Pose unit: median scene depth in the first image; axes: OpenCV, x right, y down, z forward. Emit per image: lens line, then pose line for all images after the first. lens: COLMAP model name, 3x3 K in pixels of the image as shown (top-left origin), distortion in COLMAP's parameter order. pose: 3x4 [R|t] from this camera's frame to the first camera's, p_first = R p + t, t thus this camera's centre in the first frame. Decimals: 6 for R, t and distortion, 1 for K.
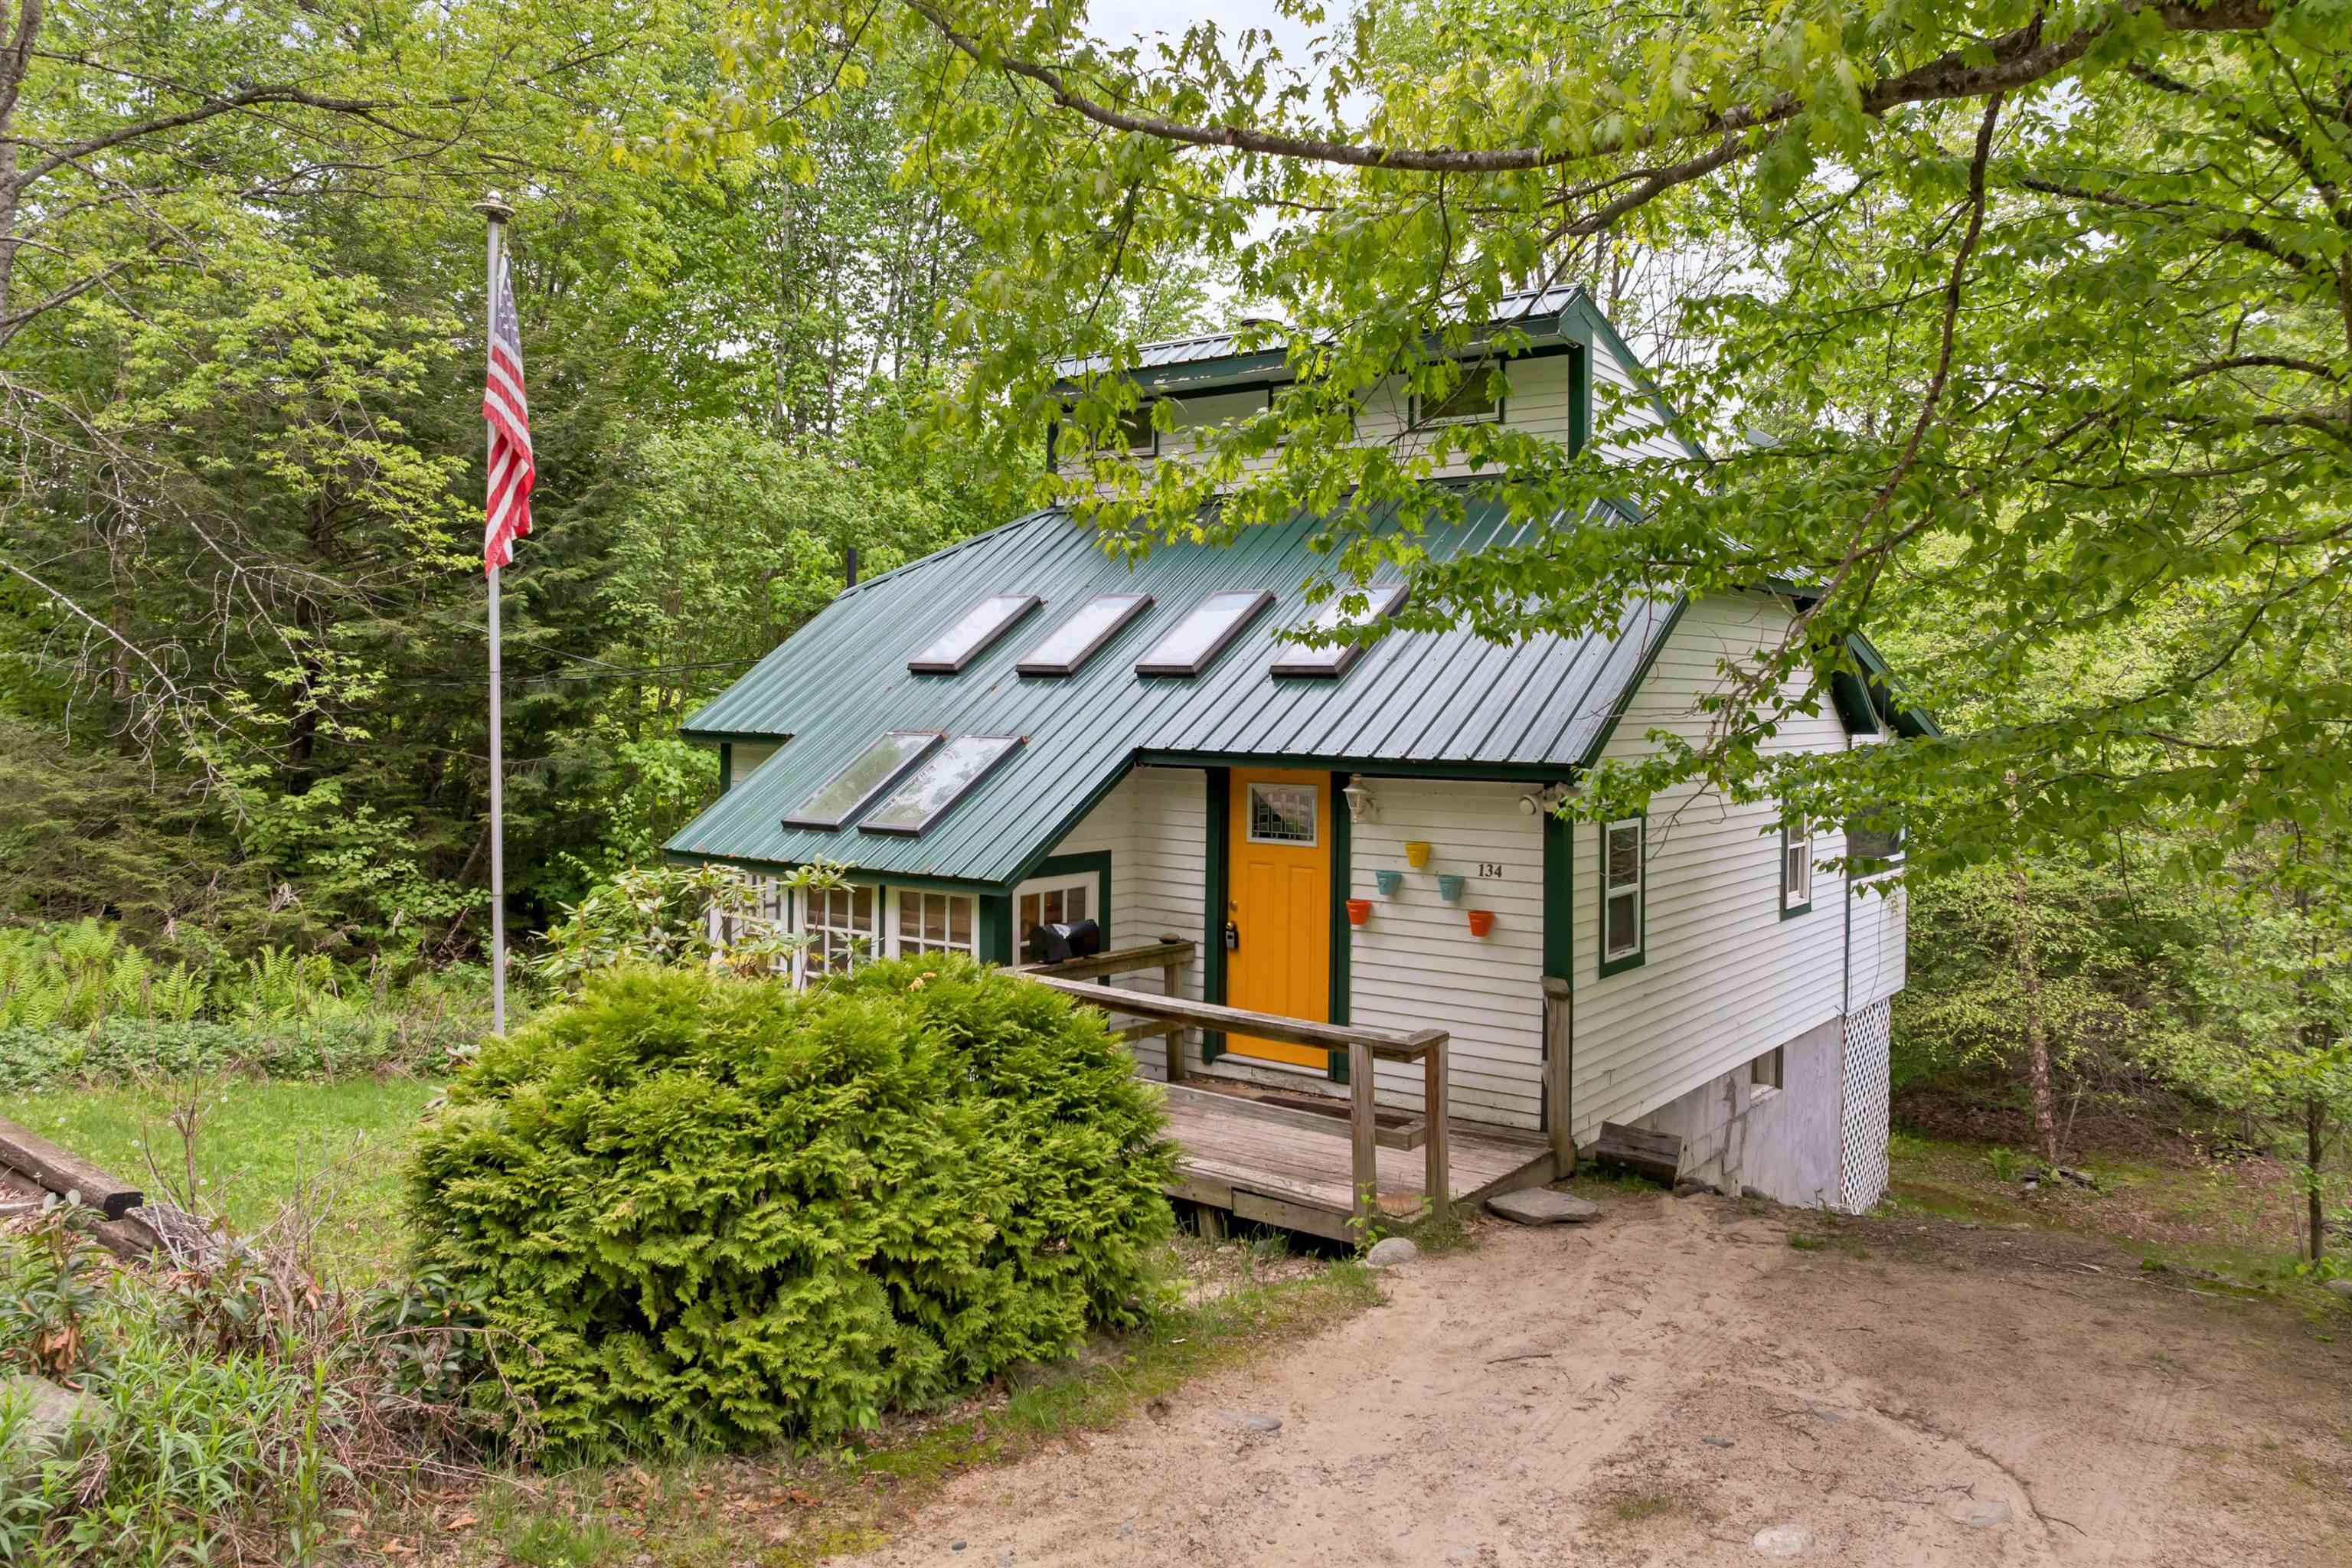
lens RADIAL K [[1704.3, 0, 1170.2], [0, 1704.3, 716.3], [0, 0, 1]] dist [-0.044925, -0.001261]
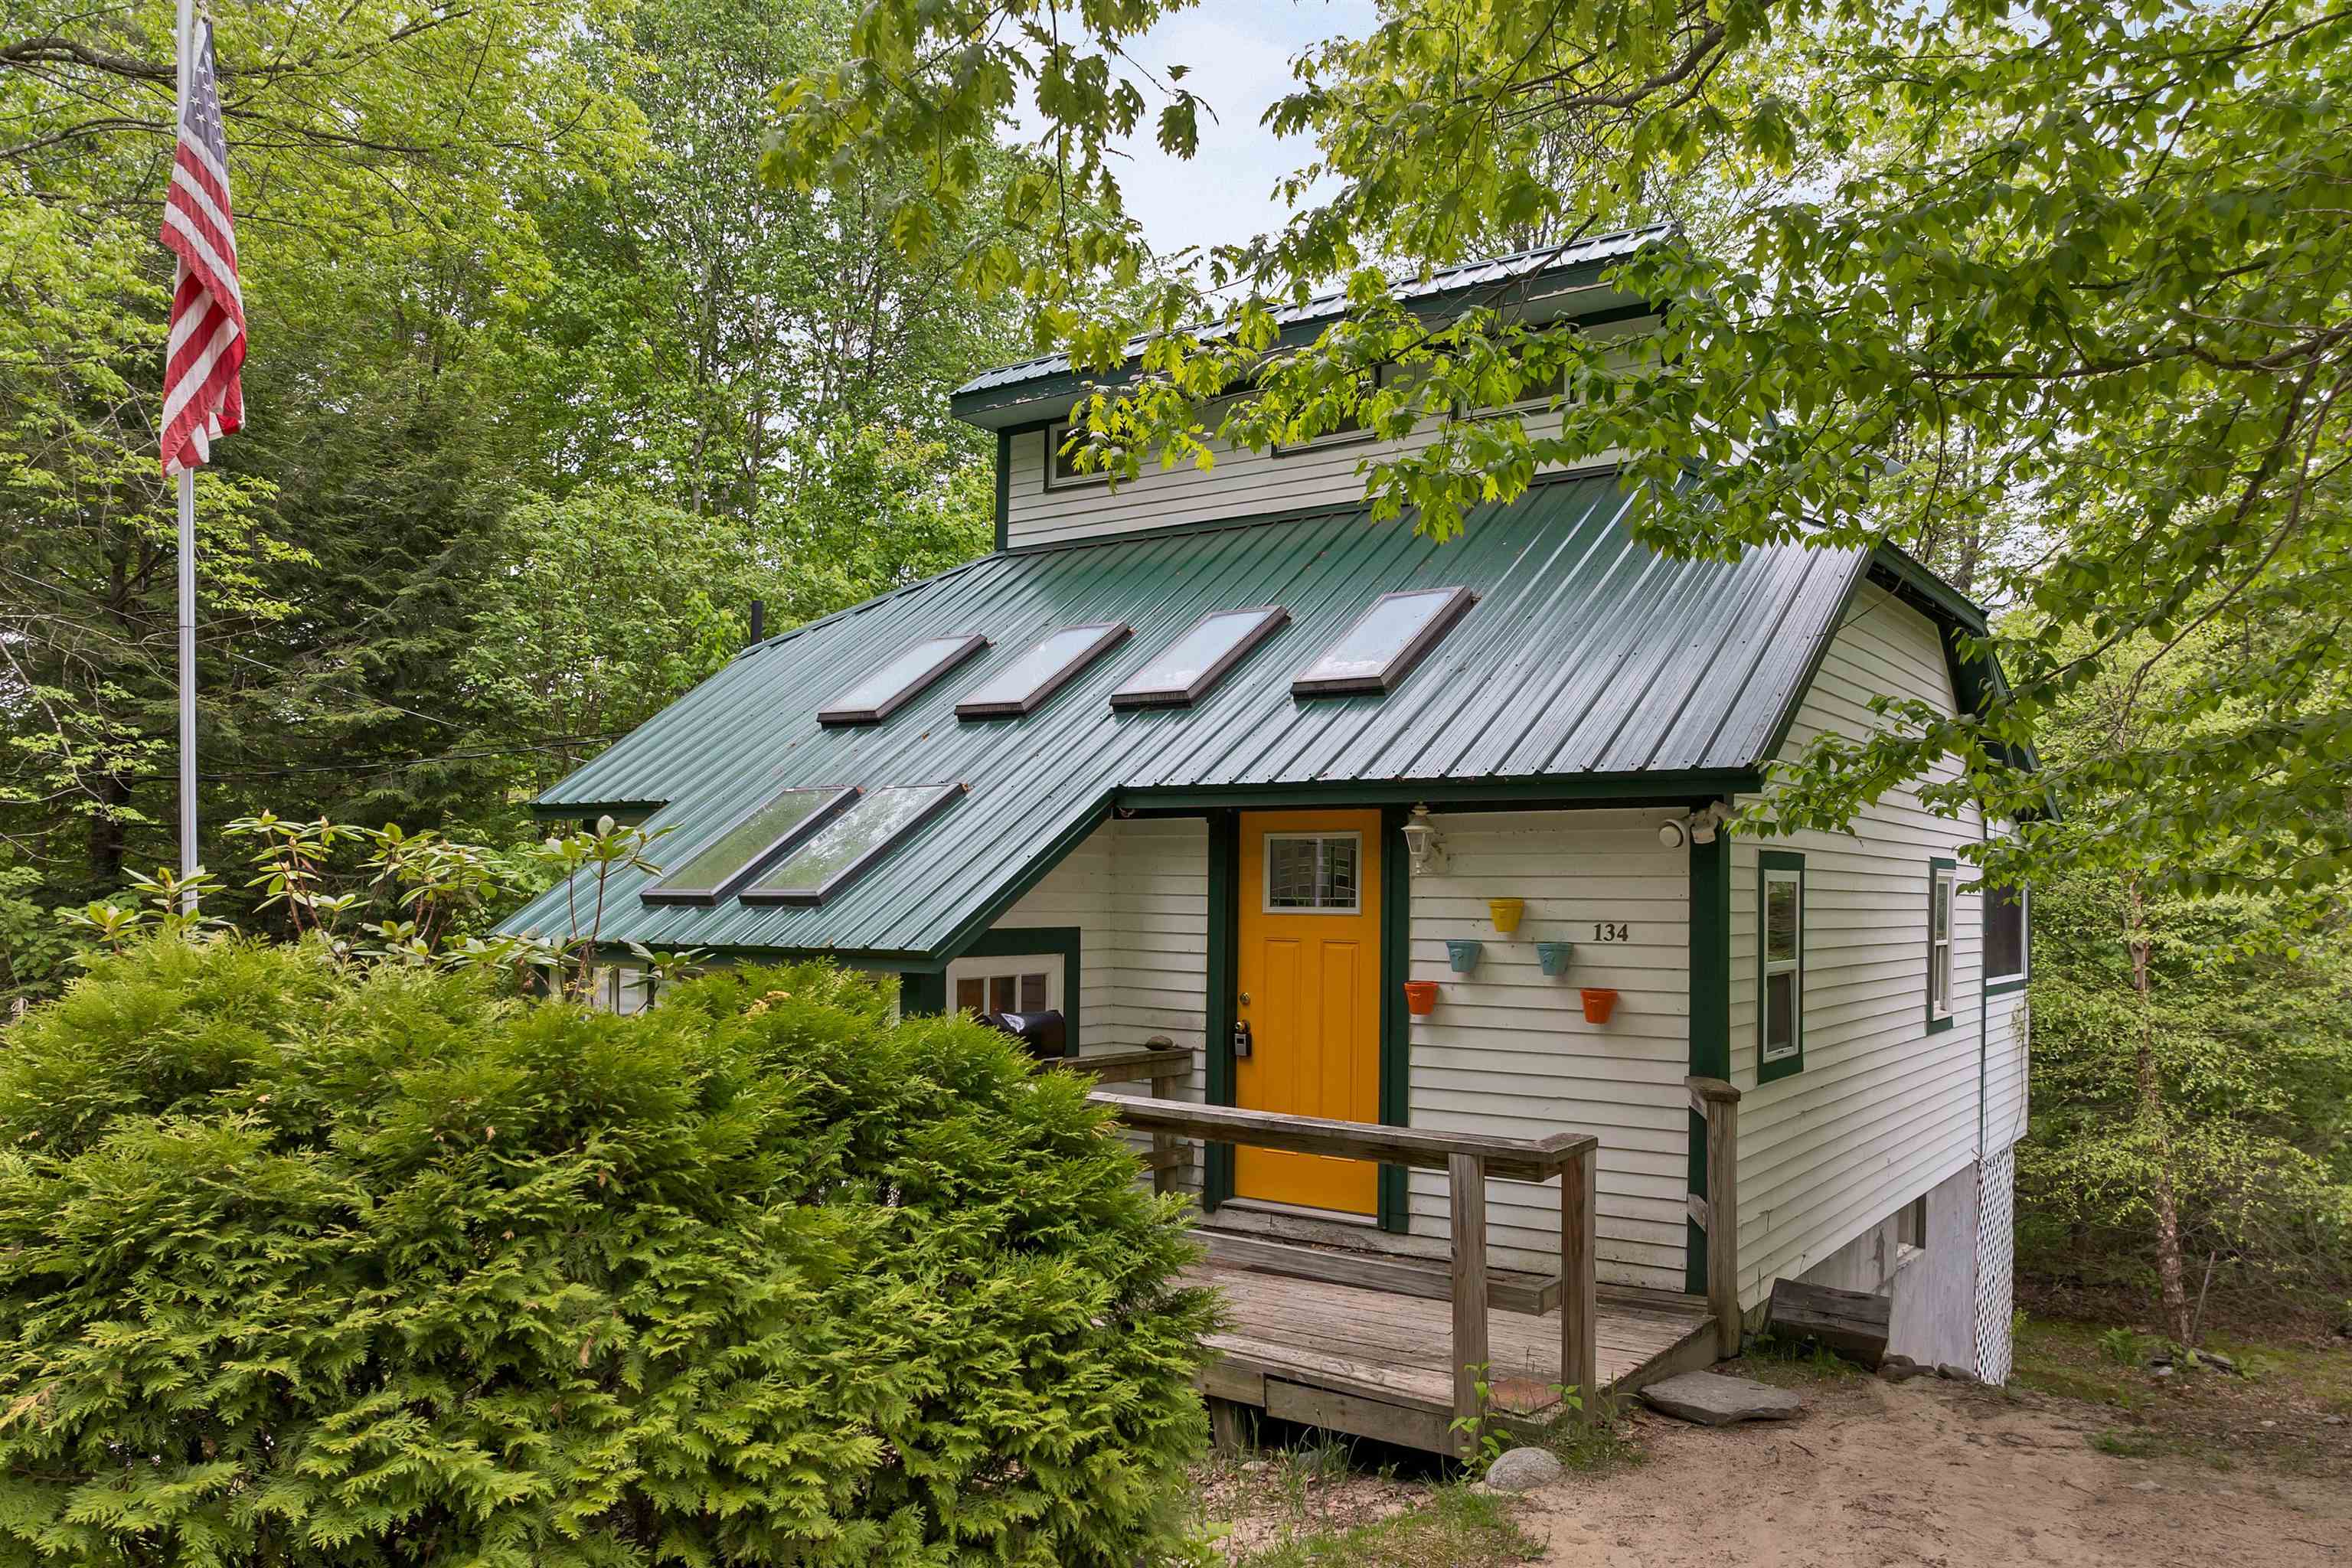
lens RADIAL K [[1743.2, 0, 1170.6], [0, 1743.2, 906.9], [0, 0, 1]] dist [-0.052539, 0.007340]
pose [[0.999669, -0.000737, 0.025735, -0.019990], [0.000713, 0.999999, 0.000943, 0.093742], [-0.025736, -0.000924, 0.999668, 0.320505]]
